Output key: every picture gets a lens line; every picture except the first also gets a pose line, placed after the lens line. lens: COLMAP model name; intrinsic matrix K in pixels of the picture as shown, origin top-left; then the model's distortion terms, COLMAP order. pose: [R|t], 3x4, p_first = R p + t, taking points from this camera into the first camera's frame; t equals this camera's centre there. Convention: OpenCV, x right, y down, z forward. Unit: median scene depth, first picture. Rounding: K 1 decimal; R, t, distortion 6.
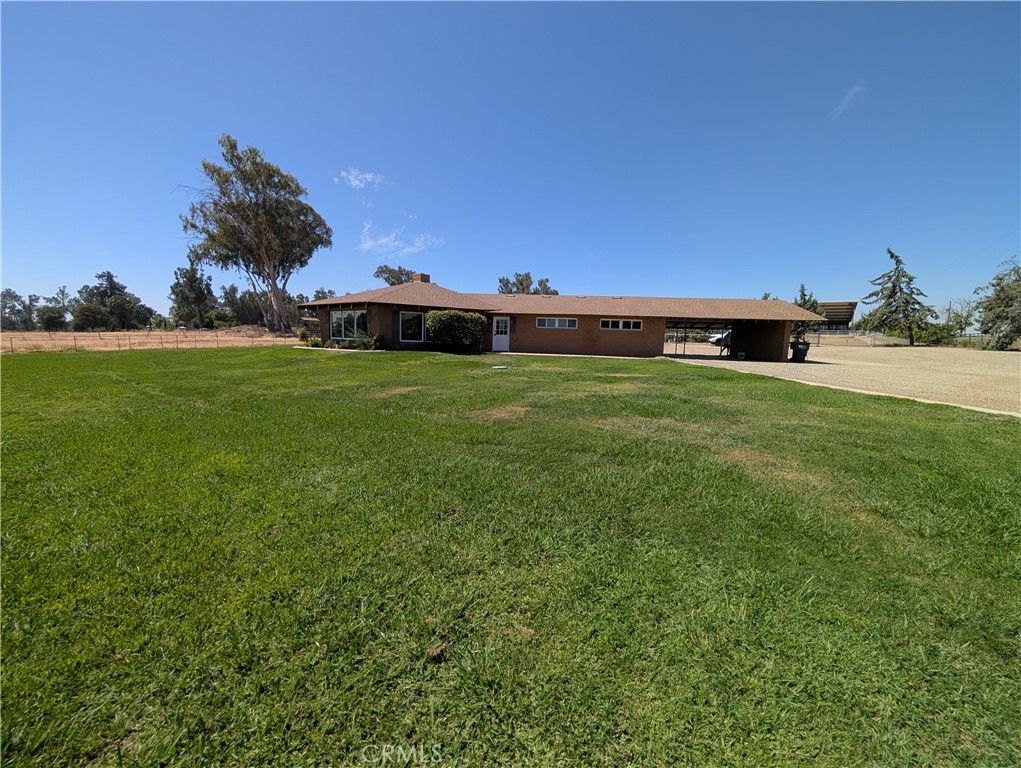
lens RADIAL K [[389.1, 0, 513.8], [0, 389.1, 382.0], [0, 0, 1]] dist [-0.000462, 0.000534]
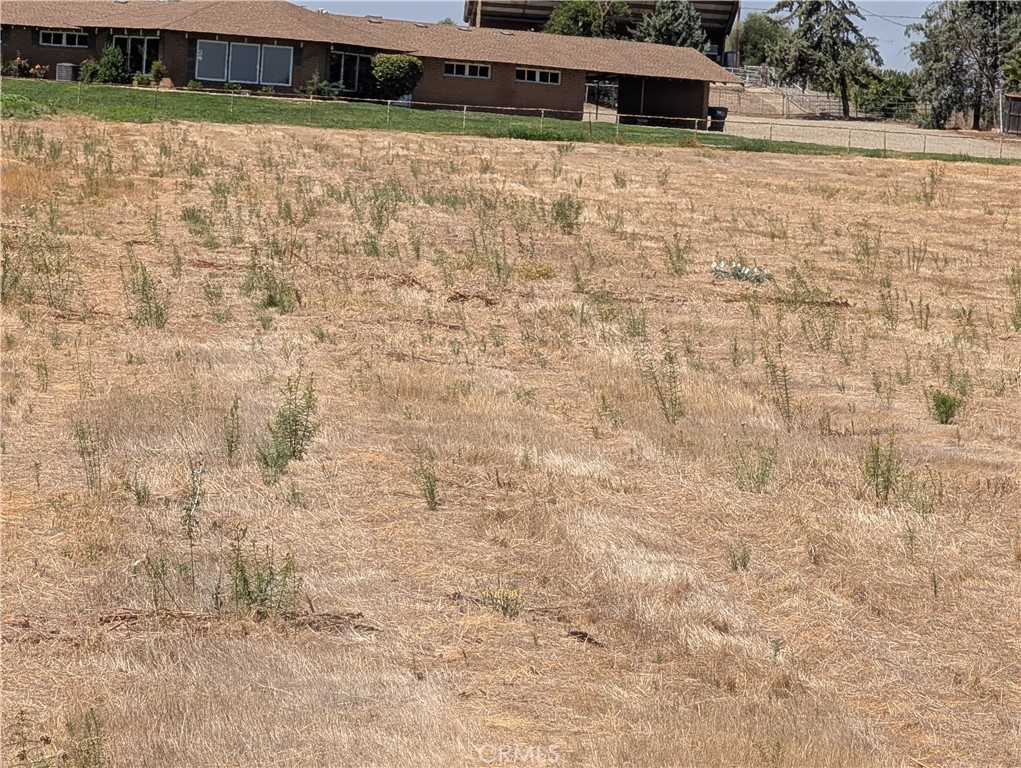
lens RADIAL K [[3285.5, 0, 509.6], [0, 3285.5, 357.9], [0, 0, 1]] dist [0.099390, 2.446076]
pose [[0.791662, -0.013734, 0.610805, -1.758164], [0.015842, 0.999873, 0.001950, 0.184334], [-0.610754, 0.008132, 0.791778, -1.925937]]
